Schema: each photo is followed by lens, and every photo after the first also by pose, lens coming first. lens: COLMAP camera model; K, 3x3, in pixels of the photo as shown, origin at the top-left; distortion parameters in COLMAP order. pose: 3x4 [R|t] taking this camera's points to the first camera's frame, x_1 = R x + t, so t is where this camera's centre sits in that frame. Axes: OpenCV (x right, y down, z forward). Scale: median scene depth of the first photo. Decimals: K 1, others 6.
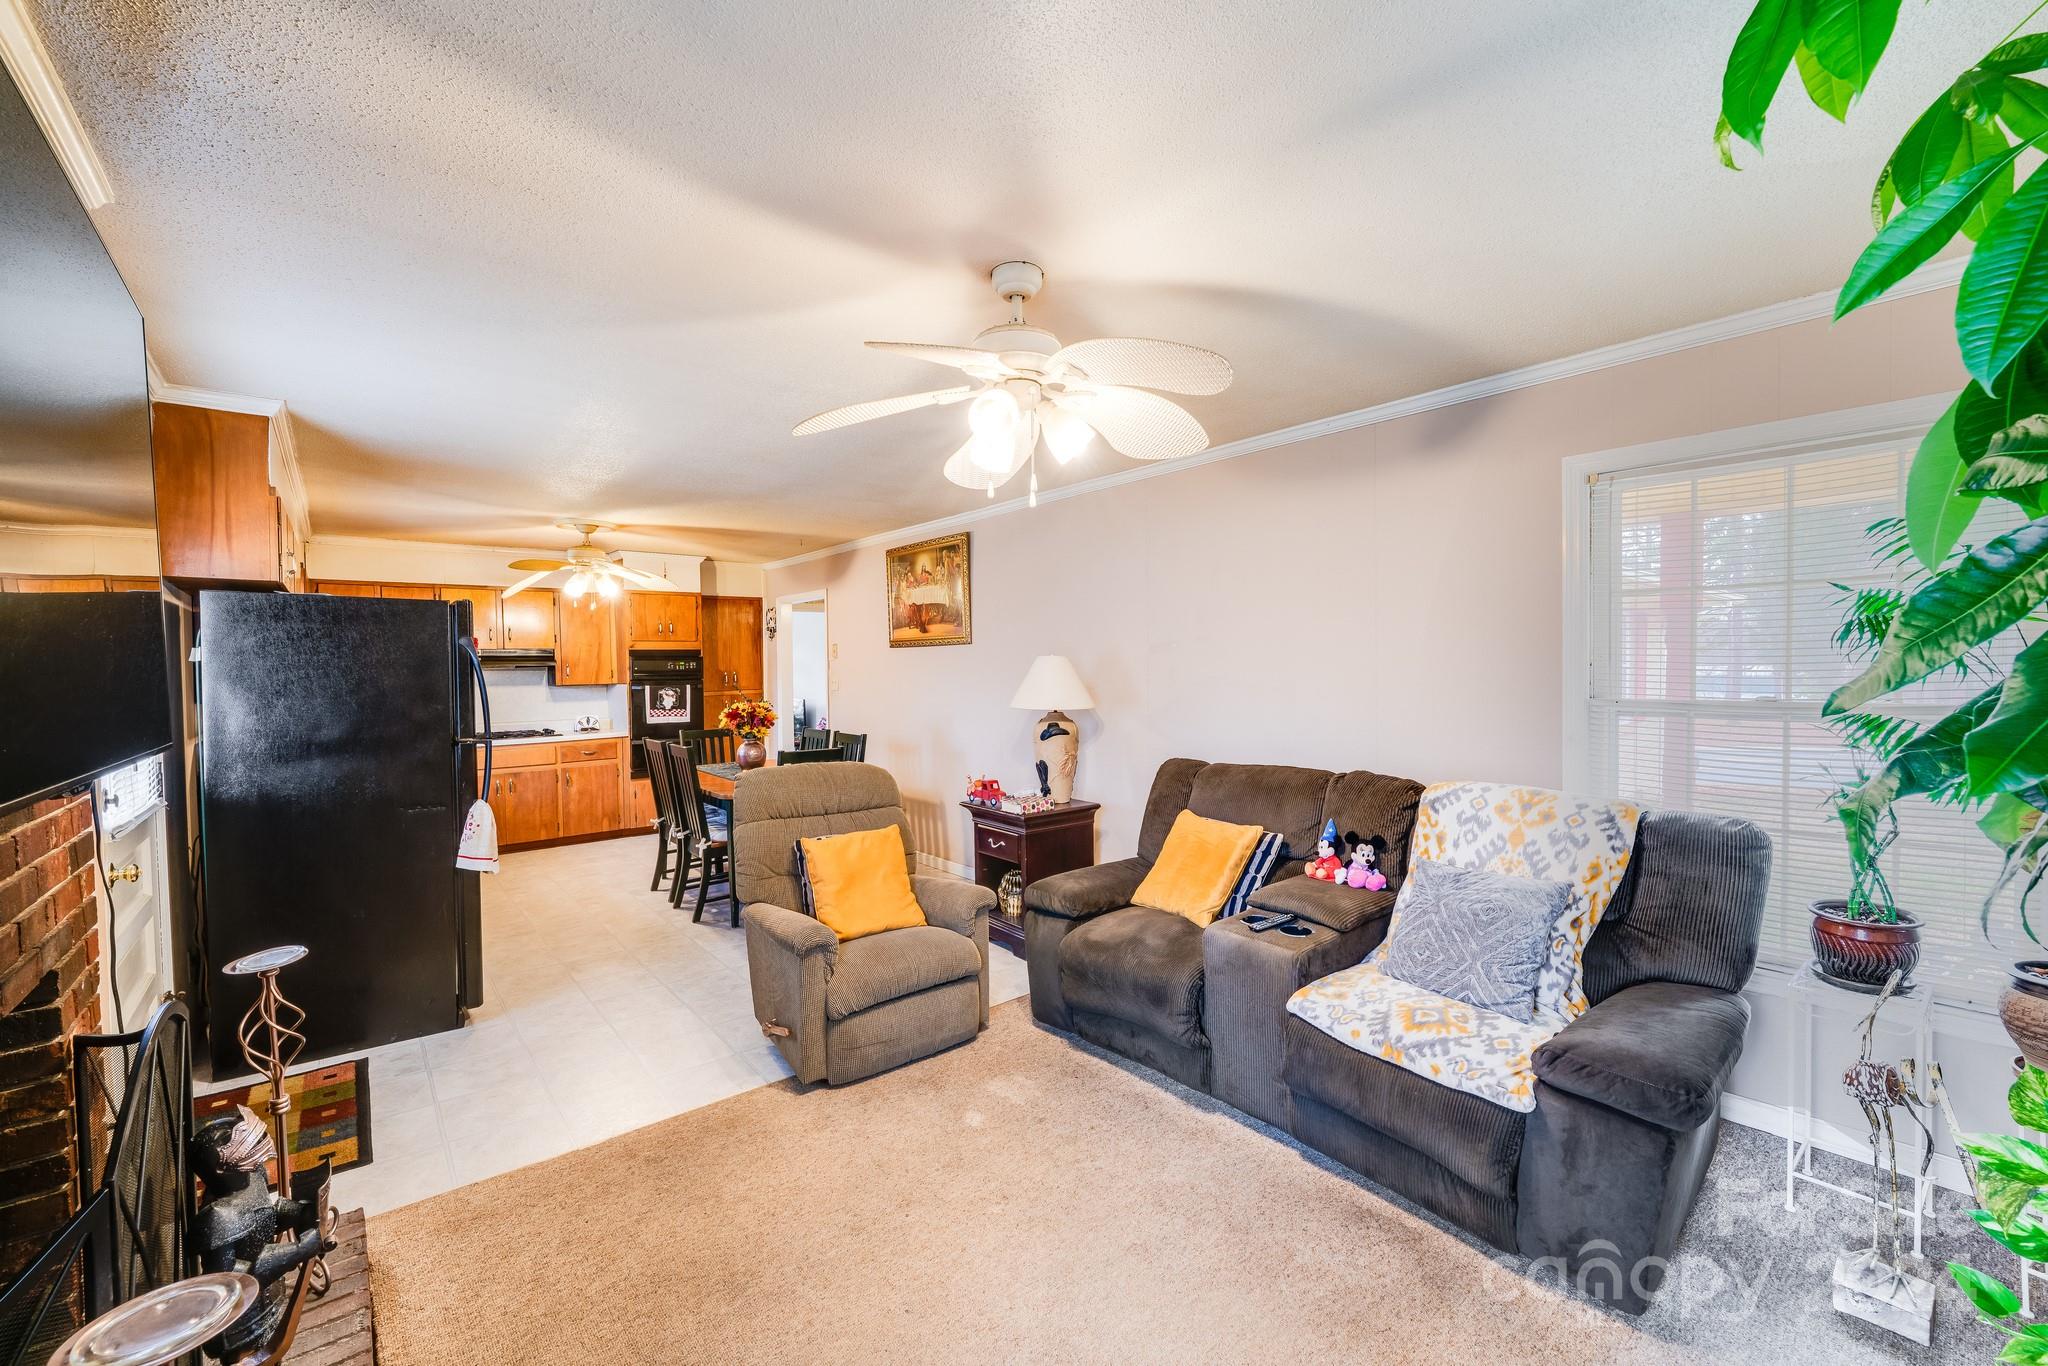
lens RADIAL K [[834.3, 0, 1024.5], [0, 834.3, 687.4], [0, 0, 1]] dist [-0.008038, -0.000296]
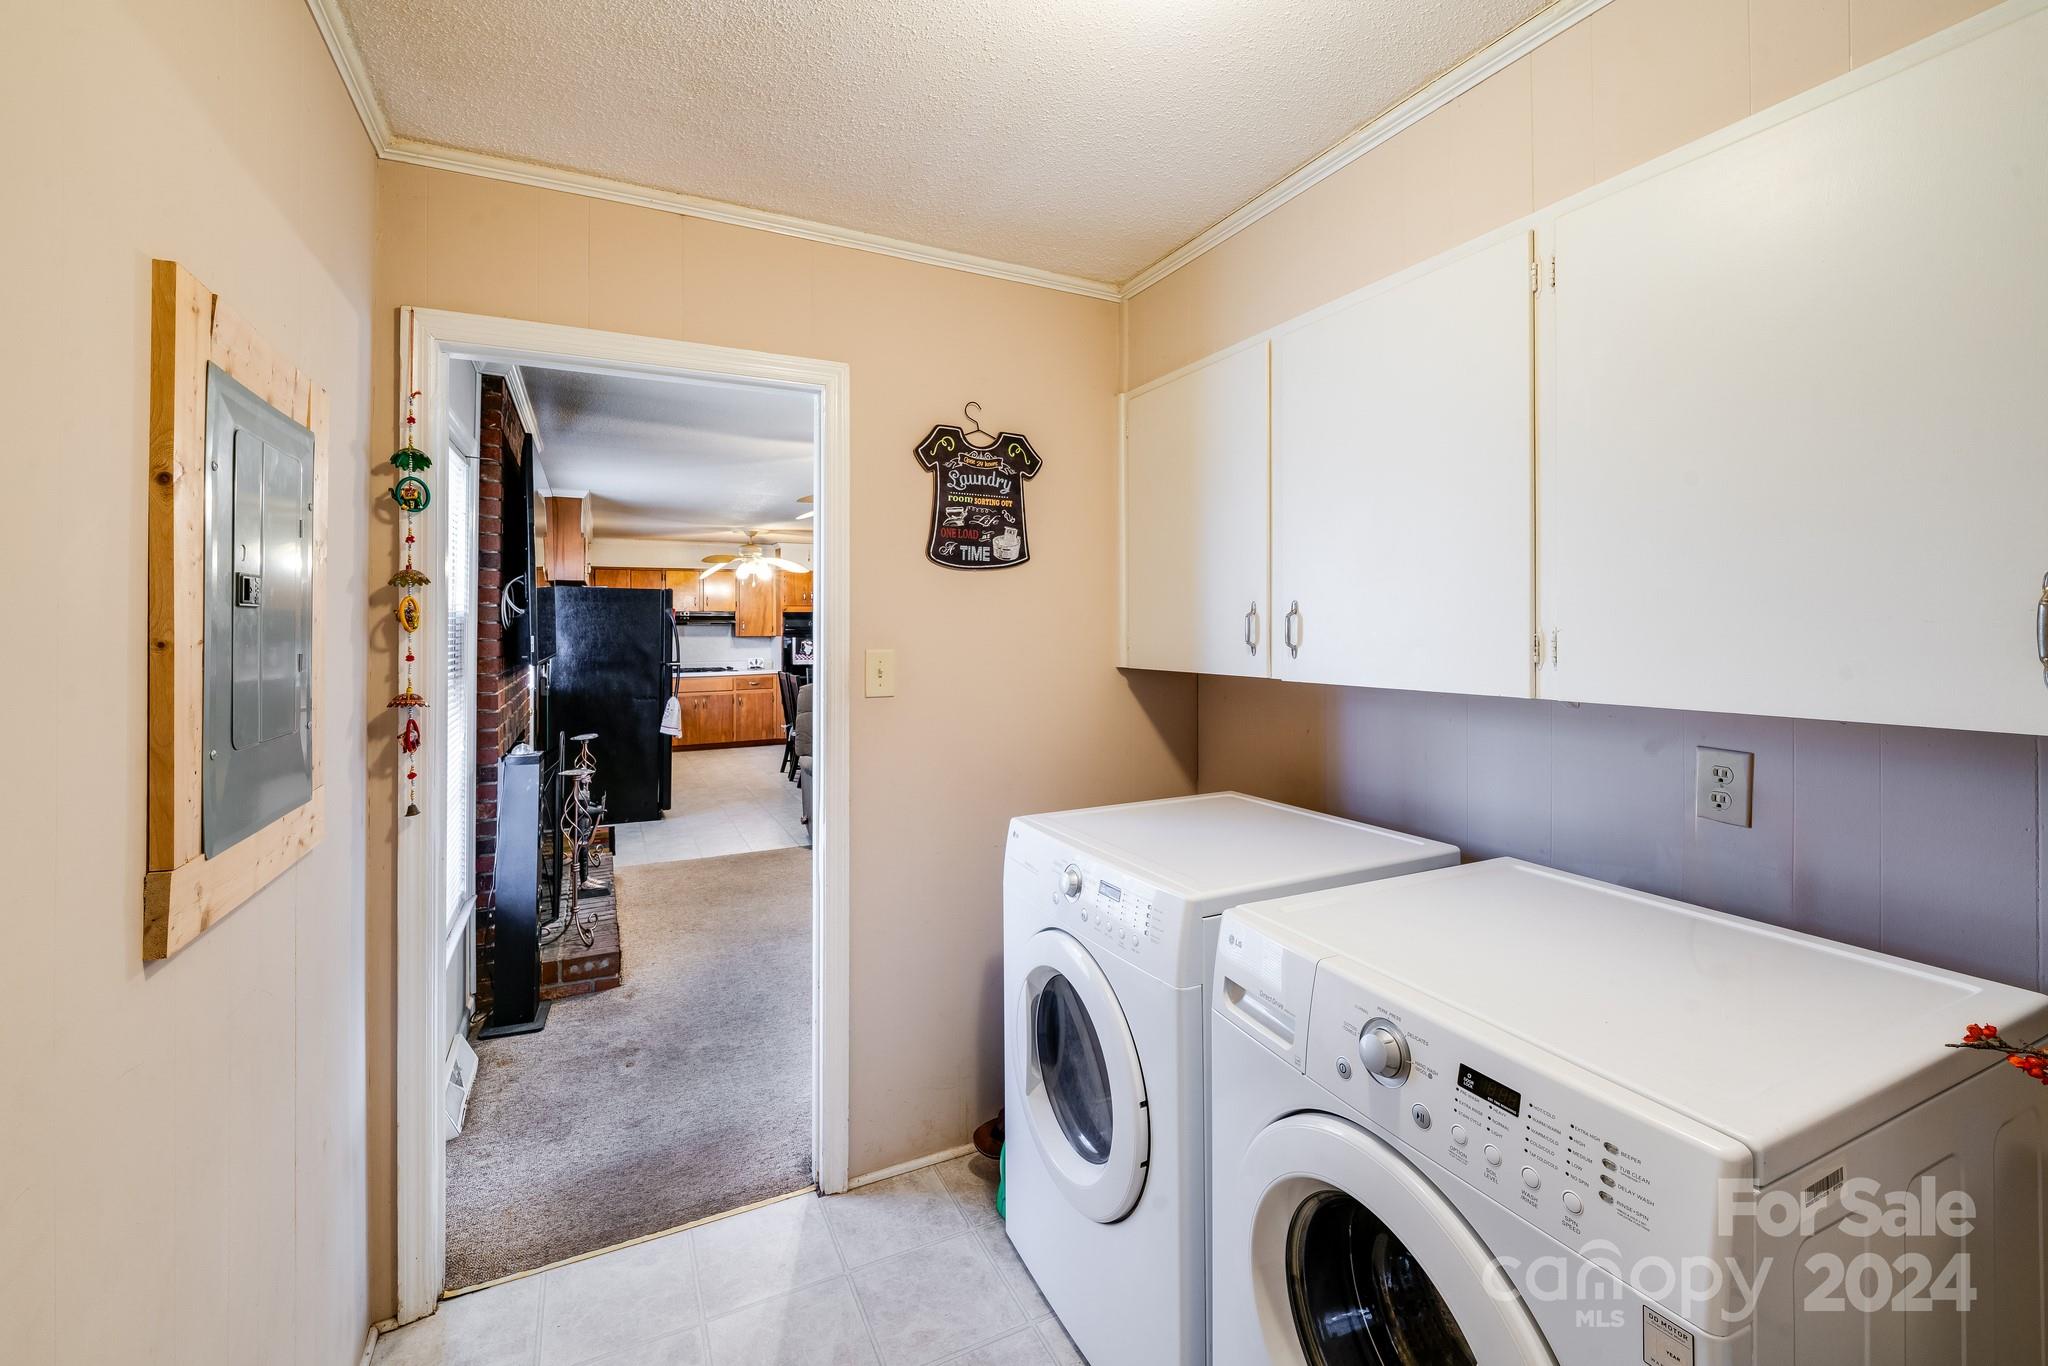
lens RADIAL K [[849.0, 0, 1013.6], [0, 849.0, 619.5], [0, 0, 1]] dist [0.000695, 0.000013]
pose [[0.971874, 0.008536, -0.235346, 0.257233], [-0.015906, 0.999440, -0.029435, 0.003763], [0.234963, 0.032350, 0.971466, -0.324639]]
